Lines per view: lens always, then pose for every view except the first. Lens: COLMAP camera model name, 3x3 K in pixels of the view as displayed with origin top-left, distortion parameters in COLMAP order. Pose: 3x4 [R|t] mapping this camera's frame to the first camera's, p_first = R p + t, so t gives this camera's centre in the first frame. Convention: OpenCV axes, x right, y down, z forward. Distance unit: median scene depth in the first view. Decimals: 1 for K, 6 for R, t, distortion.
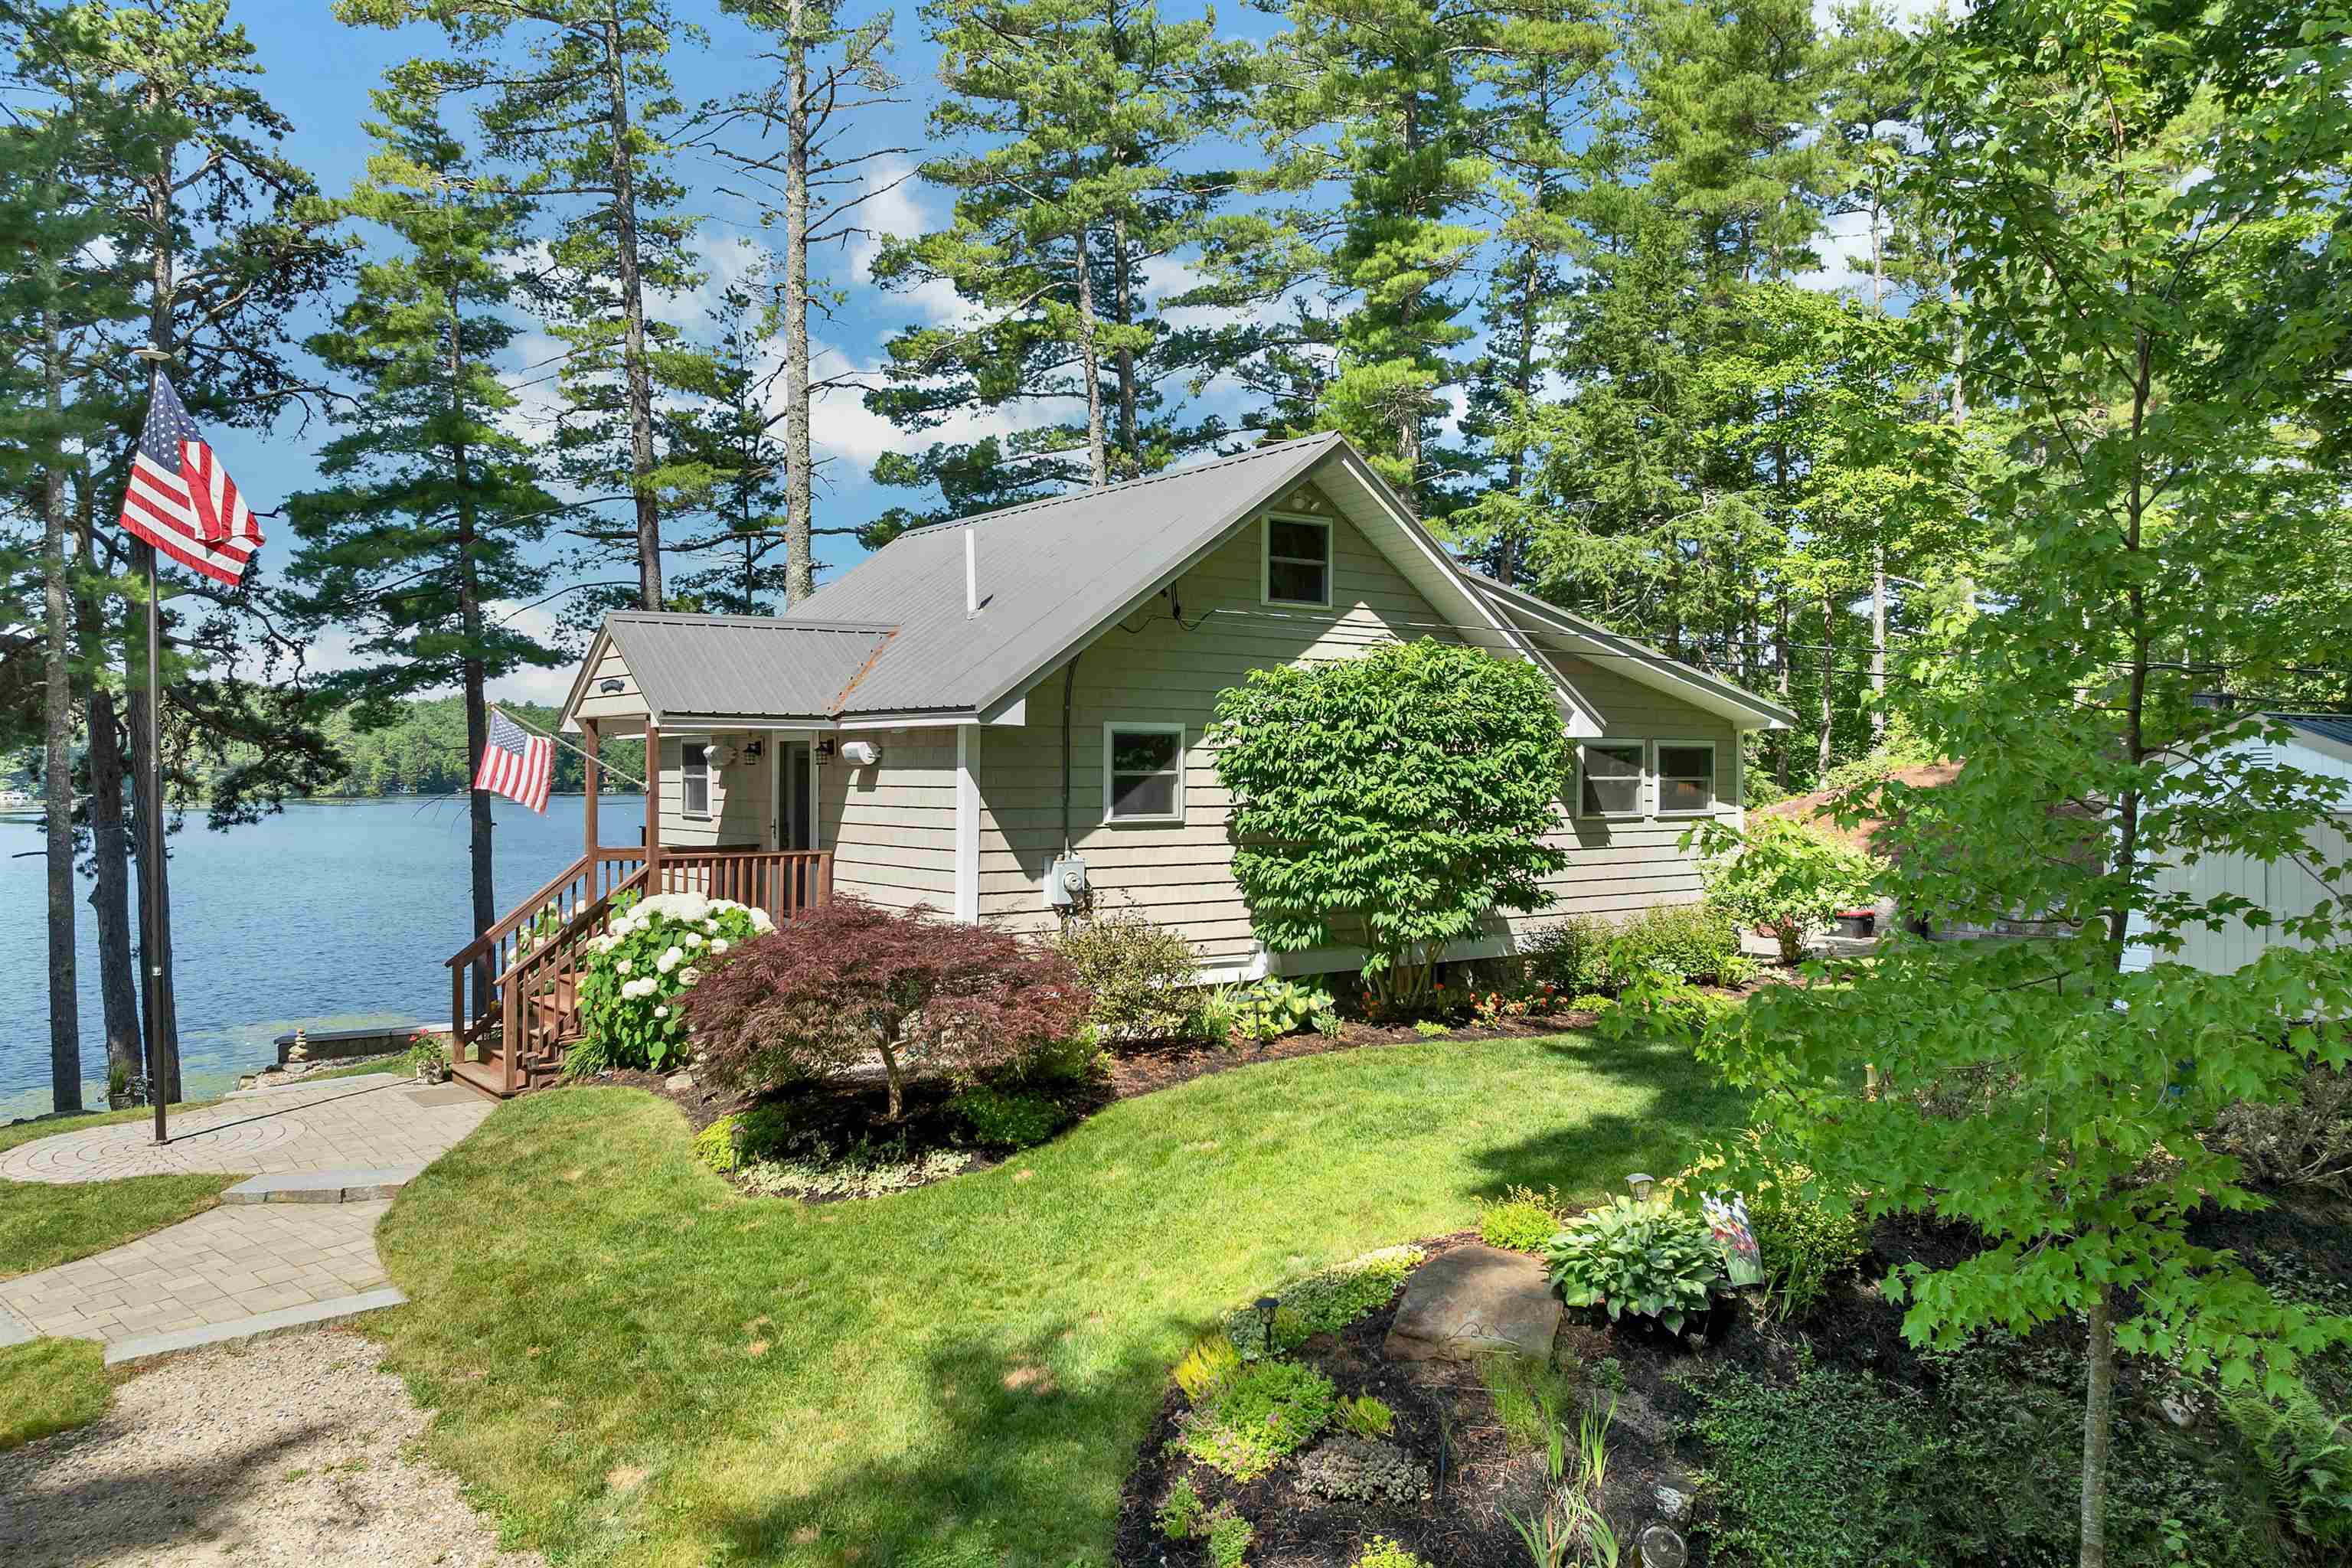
lens RADIAL K [[1634.6, 0, 1181.2], [0, 1634.6, 788.8], [0, 0, 1]] dist [-0.038484, 0.010854]
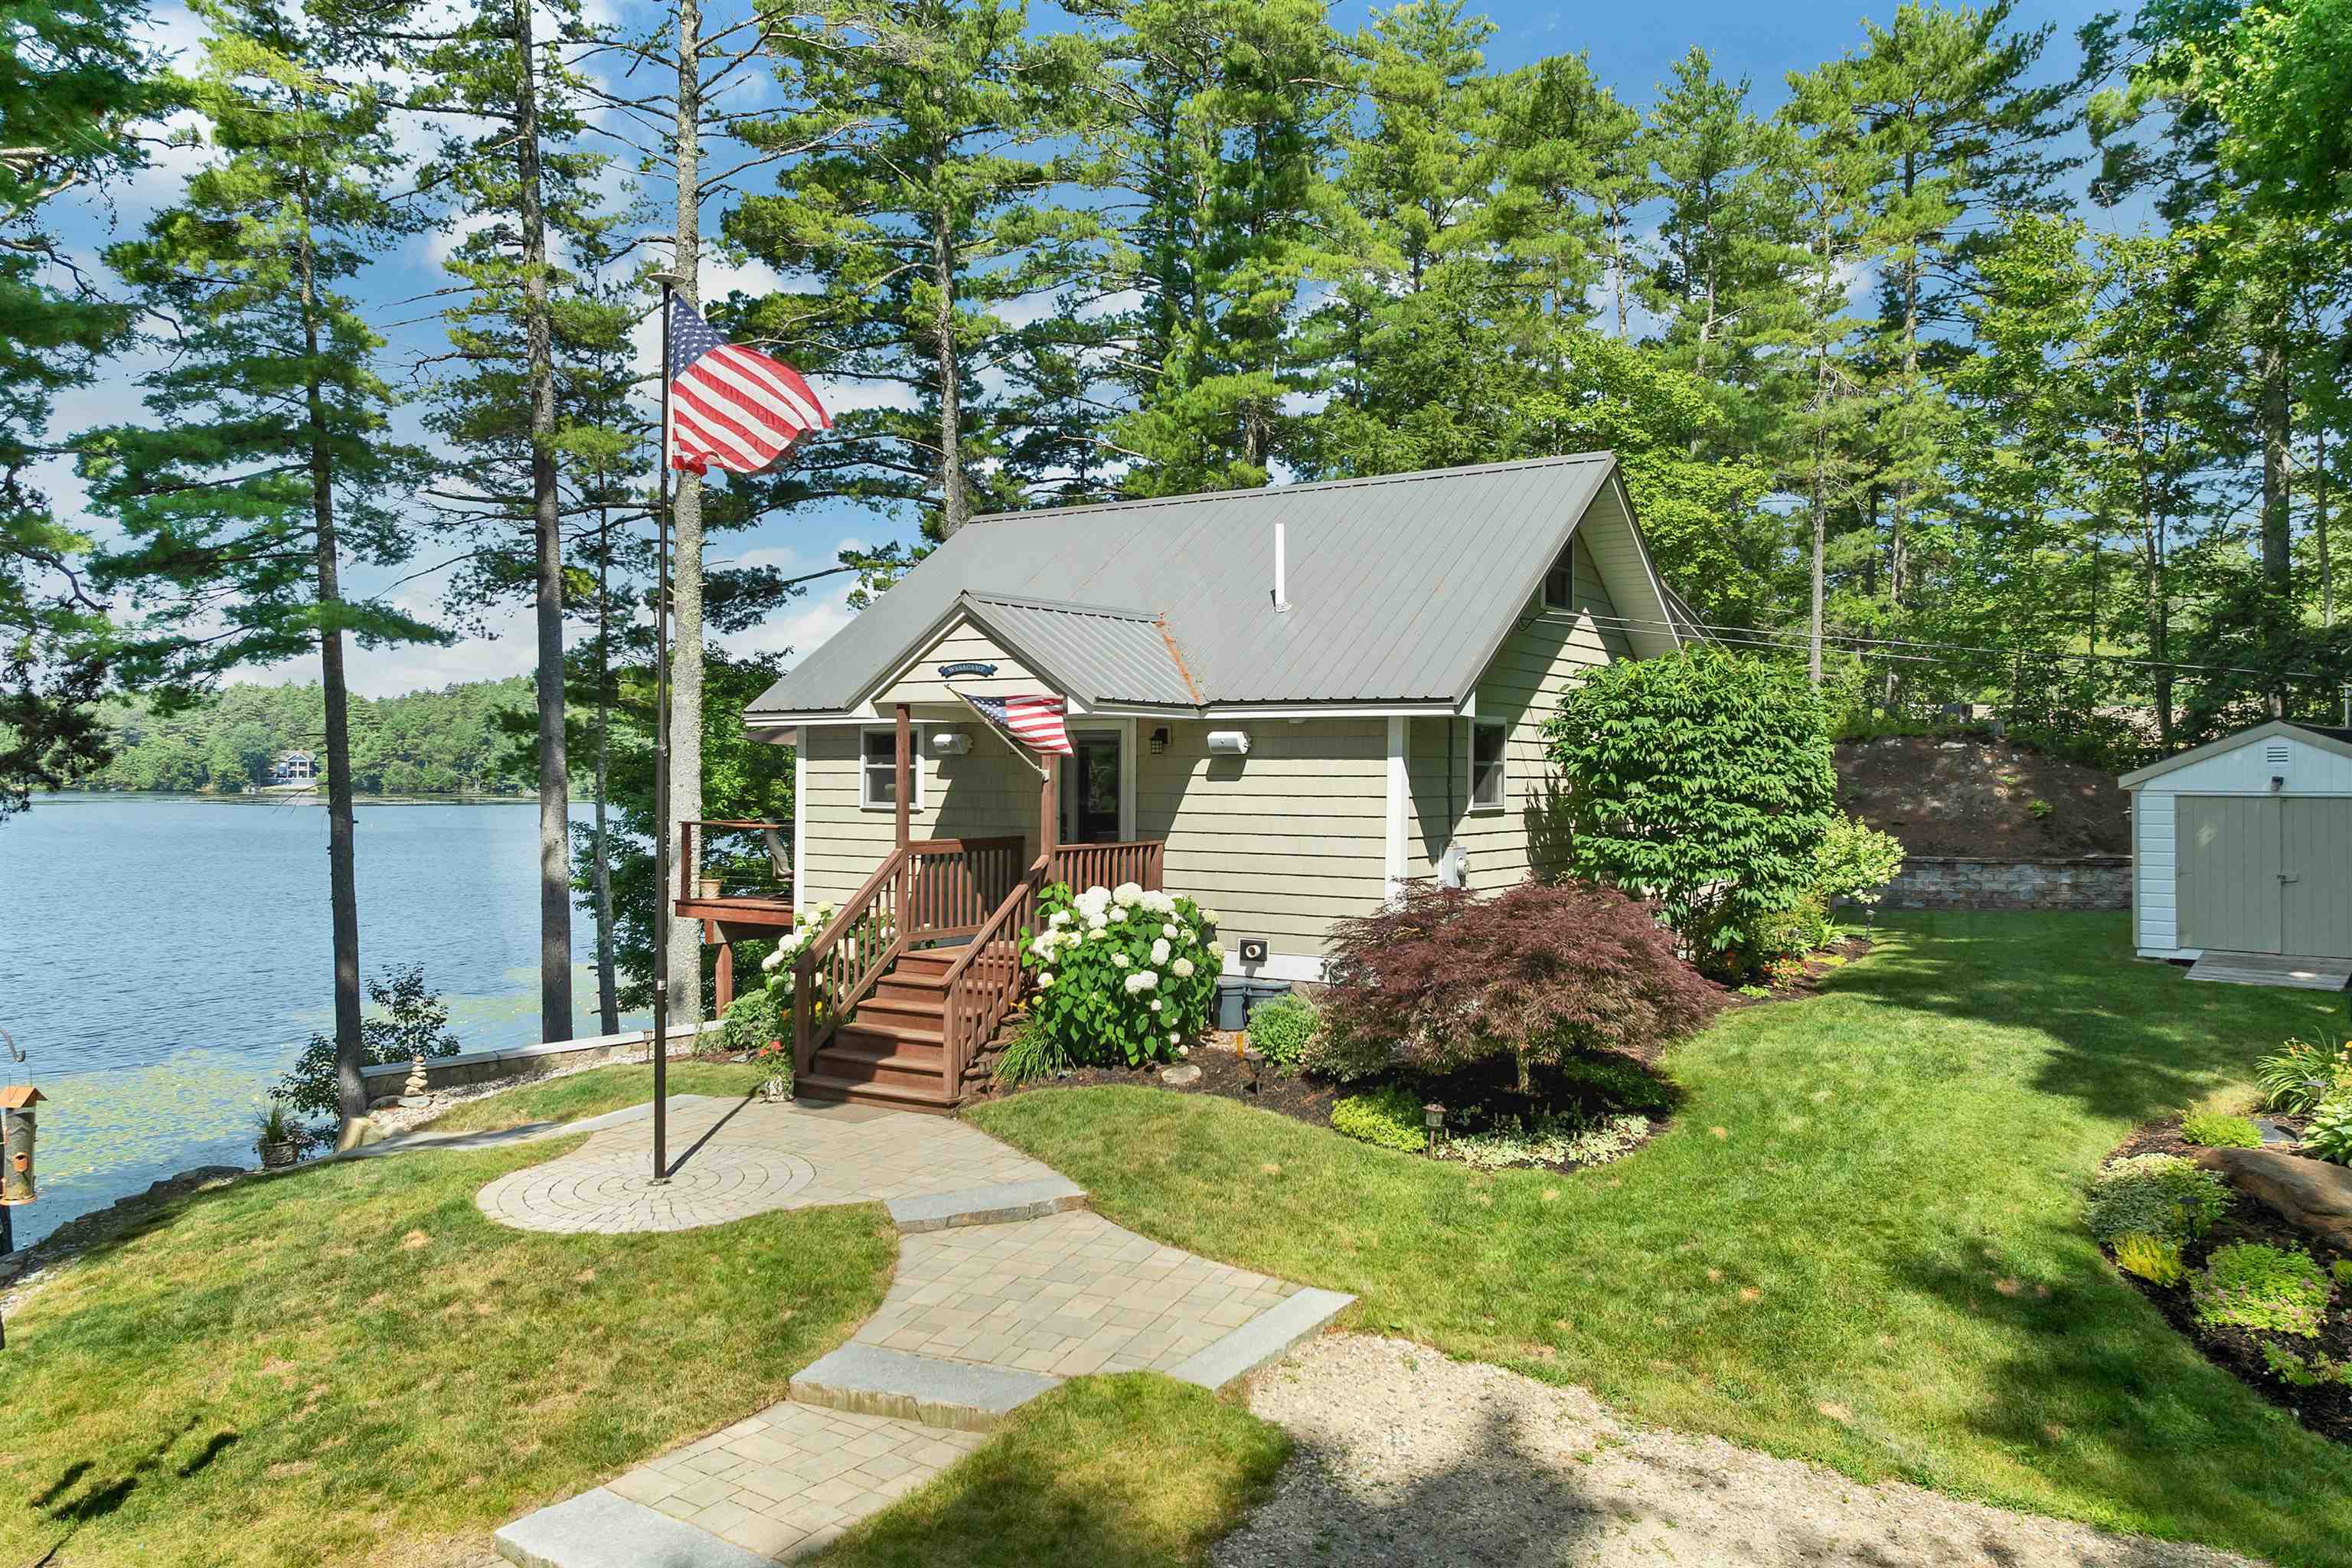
lens RADIAL K [[1634.6, 0, 1189.6], [0, 1634.6, 775.8], [0, 0, 1]] dist [-0.038484, 0.010854]
pose [[0.947577, 0.001926, 0.319522, -0.542243], [0.000047, 0.999981, -0.006166, 0.004749], [-0.319527, 0.005858, 0.947559, 0.058307]]
